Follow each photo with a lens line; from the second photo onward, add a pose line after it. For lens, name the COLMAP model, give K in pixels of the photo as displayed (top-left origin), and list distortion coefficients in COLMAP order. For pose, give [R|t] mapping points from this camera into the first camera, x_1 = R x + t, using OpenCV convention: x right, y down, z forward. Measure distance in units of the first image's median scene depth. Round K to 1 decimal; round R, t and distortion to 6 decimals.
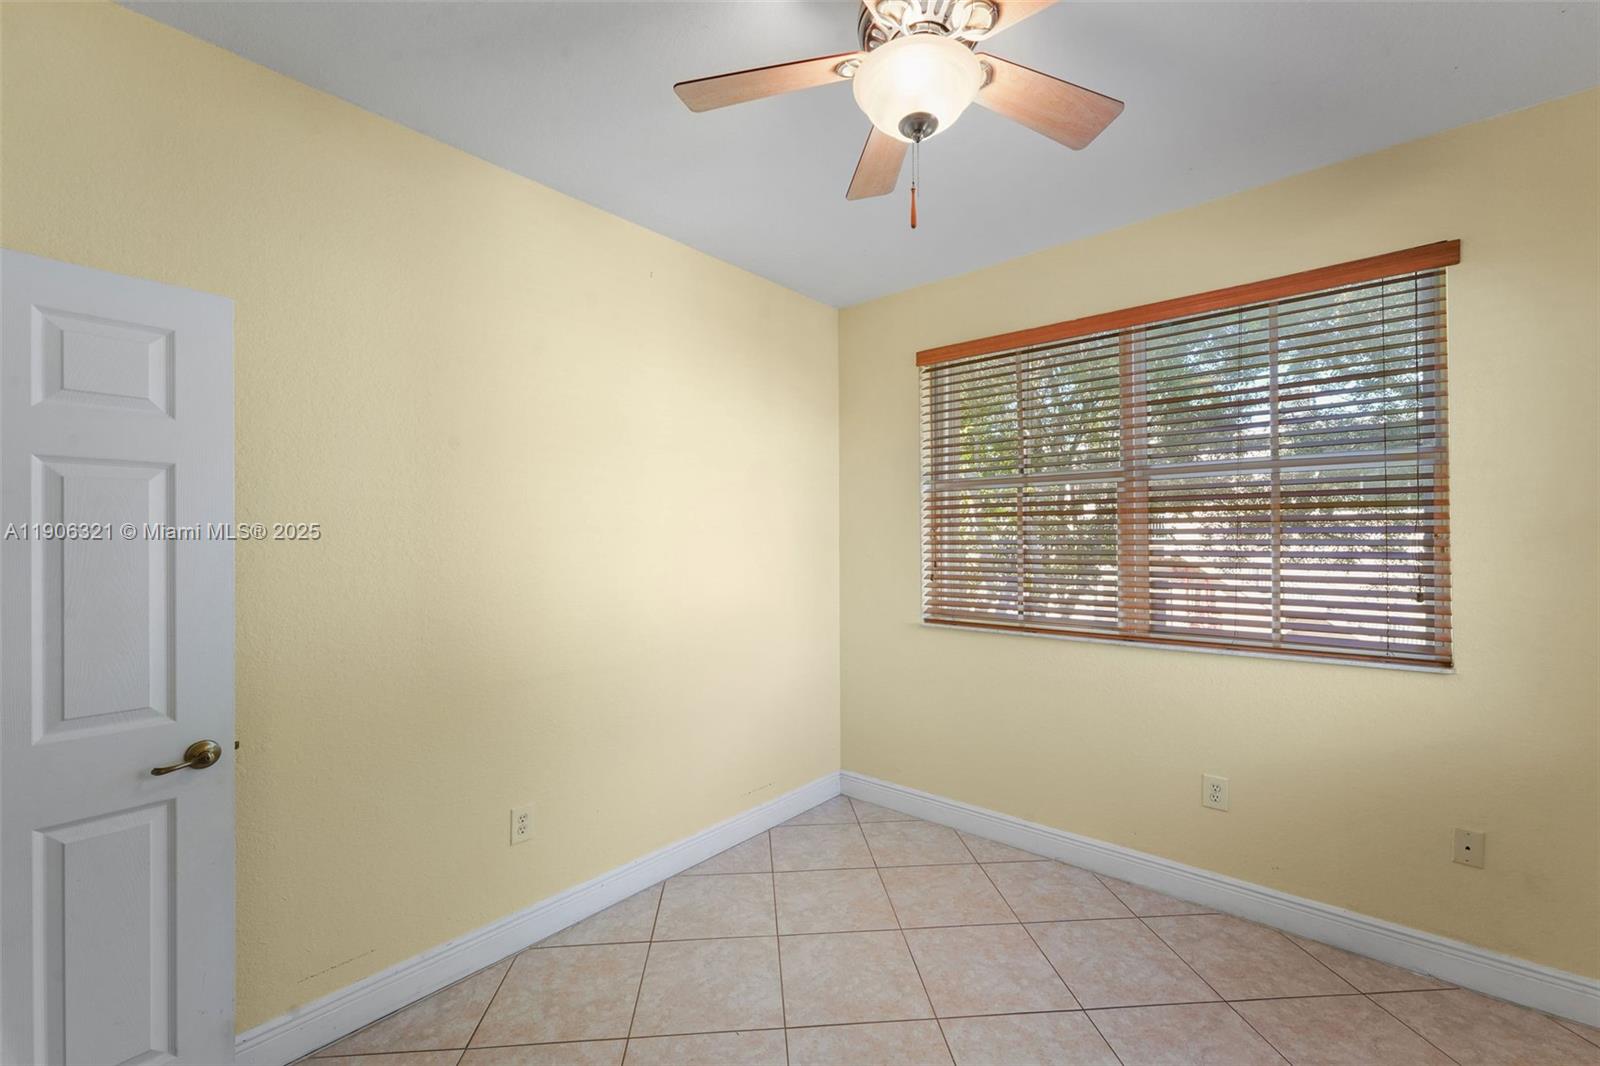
lens RADIAL K [[673.8, 0, 807.0], [0, 673.8, 531.3], [0, 0, 1]] dist [-0.000915, 0.000163]
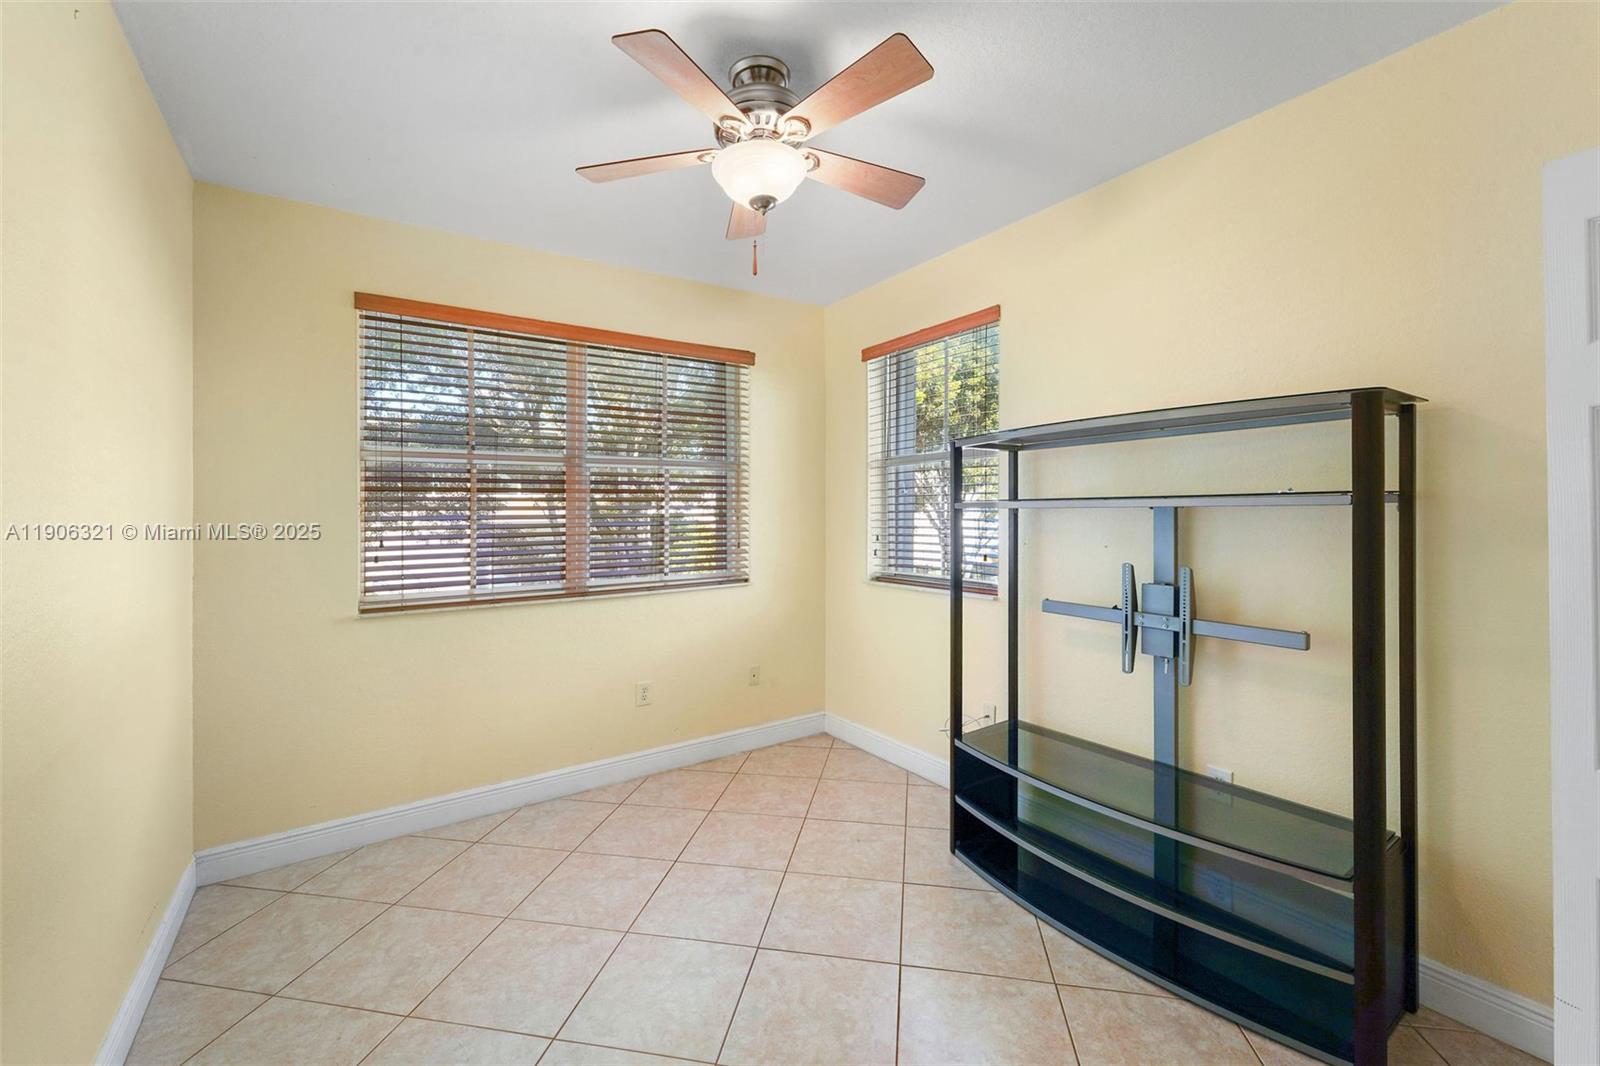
lens RADIAL K [[651.6, 0, 789.9], [0, 651.6, 514.6], [0, 0, 1]] dist [0.000442, 0.000172]
pose [[0.256521, -0.000859, 0.966538, -0.649866], [-0.001245, 0.999998, 0.001219, 0.012660], [-0.966538, -0.001516, 0.256519, 0.366713]]
